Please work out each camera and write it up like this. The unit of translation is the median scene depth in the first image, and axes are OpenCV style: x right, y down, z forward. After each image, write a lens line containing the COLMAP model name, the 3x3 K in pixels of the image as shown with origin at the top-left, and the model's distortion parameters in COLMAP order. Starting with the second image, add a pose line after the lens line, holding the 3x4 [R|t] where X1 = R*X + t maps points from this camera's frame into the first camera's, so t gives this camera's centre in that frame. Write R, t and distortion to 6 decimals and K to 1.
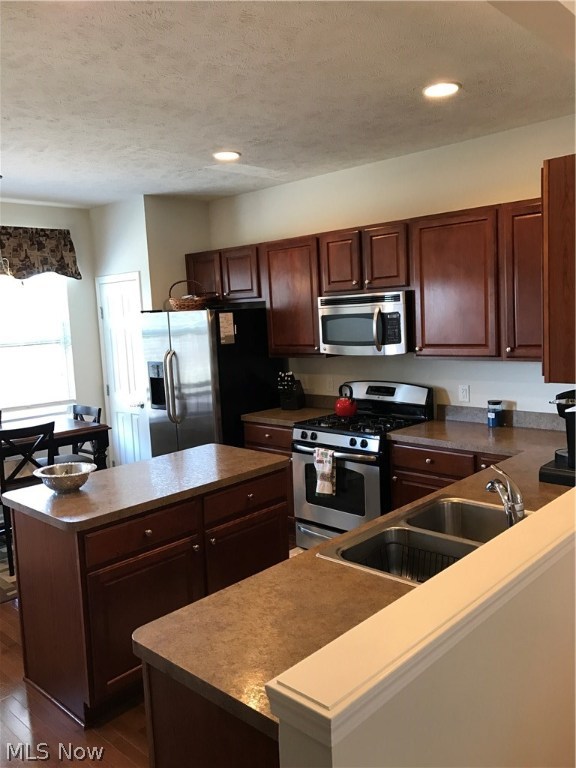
lens RADIAL K [[632.4, 0, 293.5], [0, 632.4, 382.6], [0, 0, 1]] dist [0.055549, -0.055815]
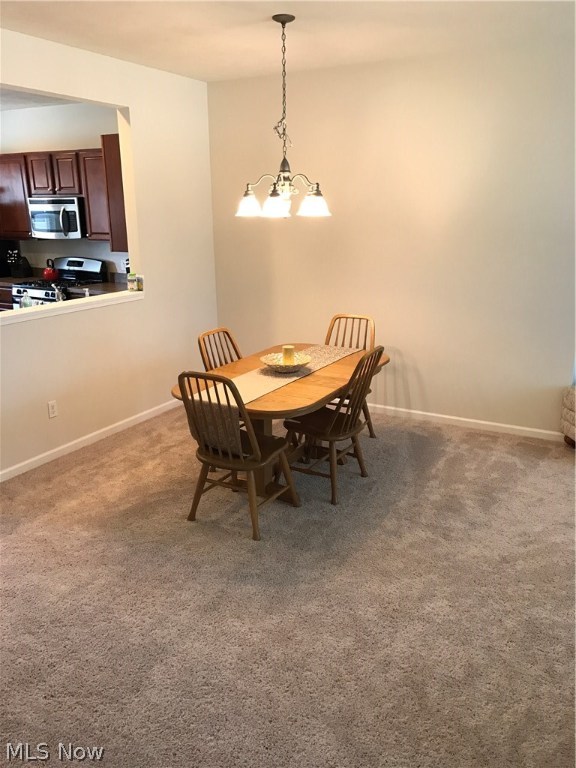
lens RADIAL K [[632.4, 0, 288.8], [0, 632.4, 376.6], [0, 0, 1]] dist [0.055549, -0.055815]
pose [[0.970948, -0.027193, 0.237741, 0.279115], [-0.007741, 0.989433, 0.144784, 0.059282], [-0.239165, -0.142418, 0.960477, -0.668800]]
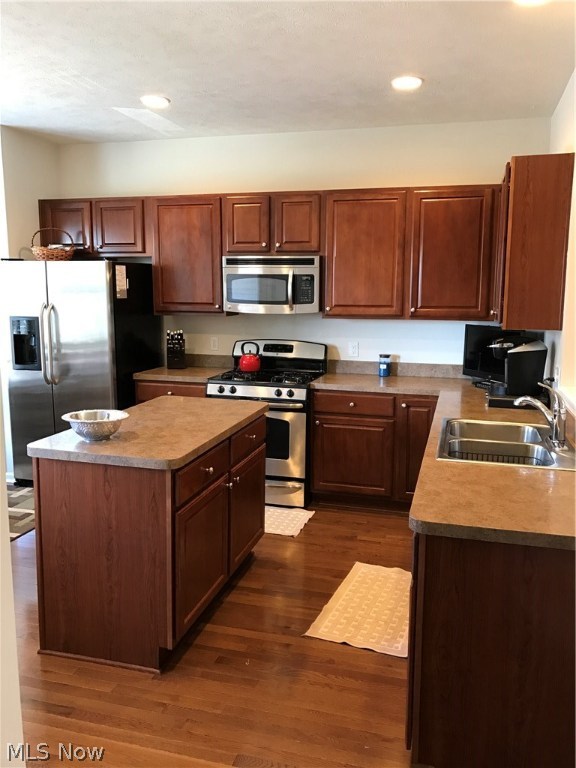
lens RADIAL K [[632.4, 0, 291.1], [0, 632.4, 380.5], [0, 0, 1]] dist [0.055549, -0.055815]
pose [[0.881127, -0.014970, 0.472642, -0.372242], [0.003729, 0.999688, 0.024712, 0.044149], [-0.472865, -0.020012, 0.880908, 0.037305]]
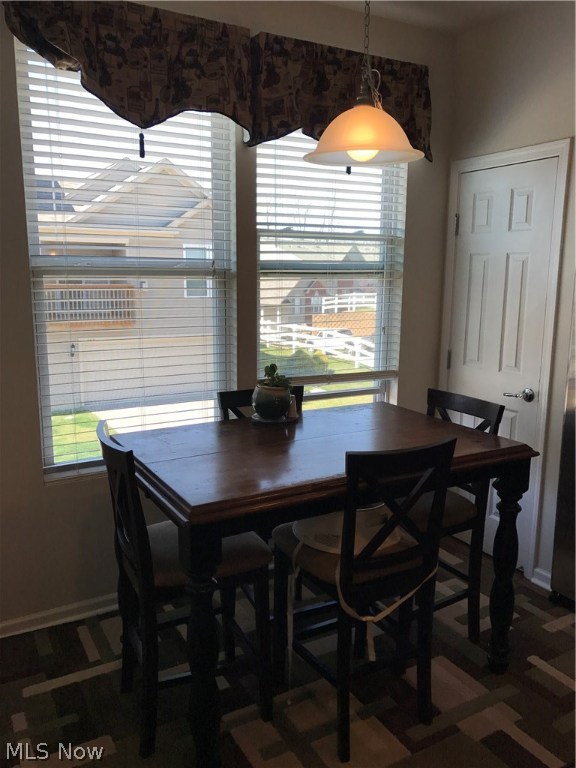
lens RADIAL K [[632.4, 0, 307.4], [0, 632.4, 388.5], [0, 0, 1]] dist [0.055549, -0.055815]
pose [[0.963113, 0.110031, -0.245572, -0.371877], [-0.090667, 0.991910, 0.088847, -0.002740], [0.253362, -0.063305, 0.965298, 0.545071]]
